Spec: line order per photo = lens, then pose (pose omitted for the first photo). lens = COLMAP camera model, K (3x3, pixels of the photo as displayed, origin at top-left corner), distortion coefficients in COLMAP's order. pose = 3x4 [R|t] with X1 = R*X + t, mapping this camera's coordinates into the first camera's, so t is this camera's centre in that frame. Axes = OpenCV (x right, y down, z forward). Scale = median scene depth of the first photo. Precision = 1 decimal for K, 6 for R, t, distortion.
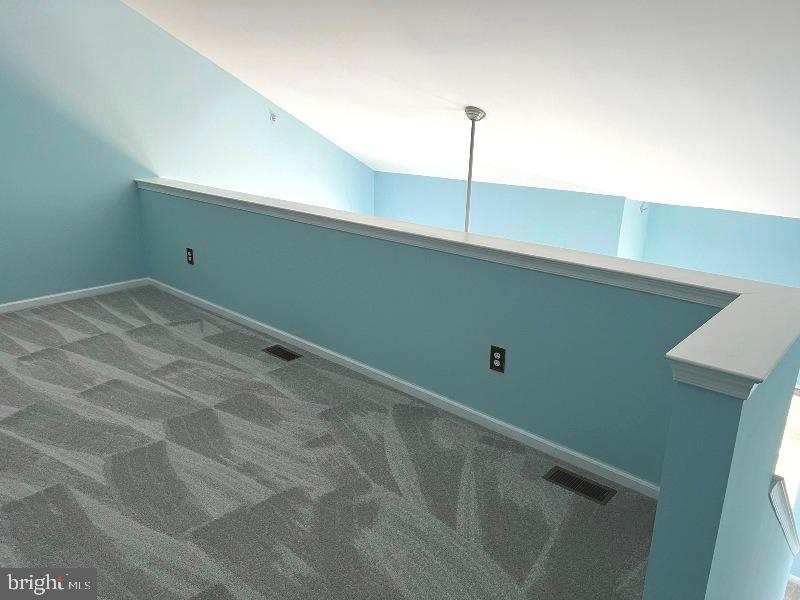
lens RADIAL K [[595.3, 0, 400.9], [0, 595.3, 301.0], [0, 0, 1]] dist [0.045085, -0.050020]
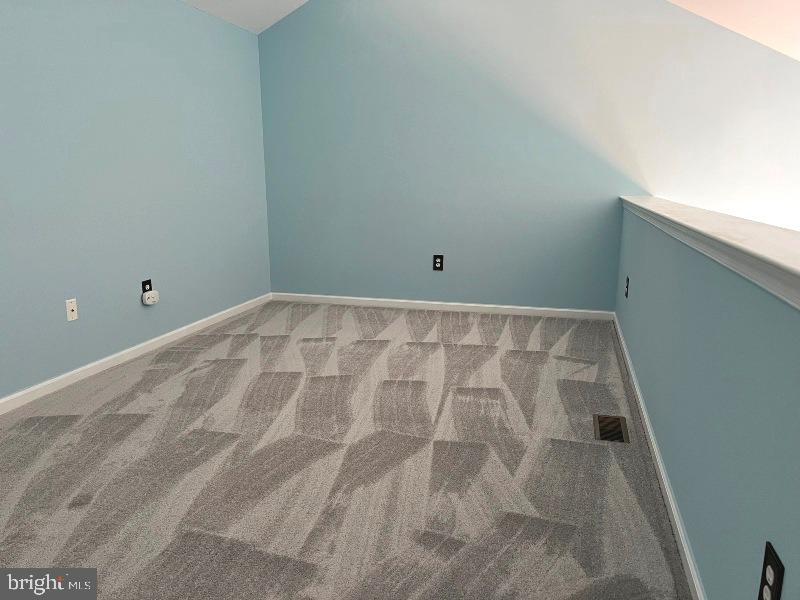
lens RADIAL K [[595.3, 0, 401.5], [0, 595.3, 297.5], [0, 0, 1]] dist [0.045085, -0.050020]
pose [[0.437283, 0.147860, -0.887086, 0.362931], [-0.258633, 0.965397, 0.033421, -0.018267], [0.861332, 0.214815, 0.460393, 0.641117]]
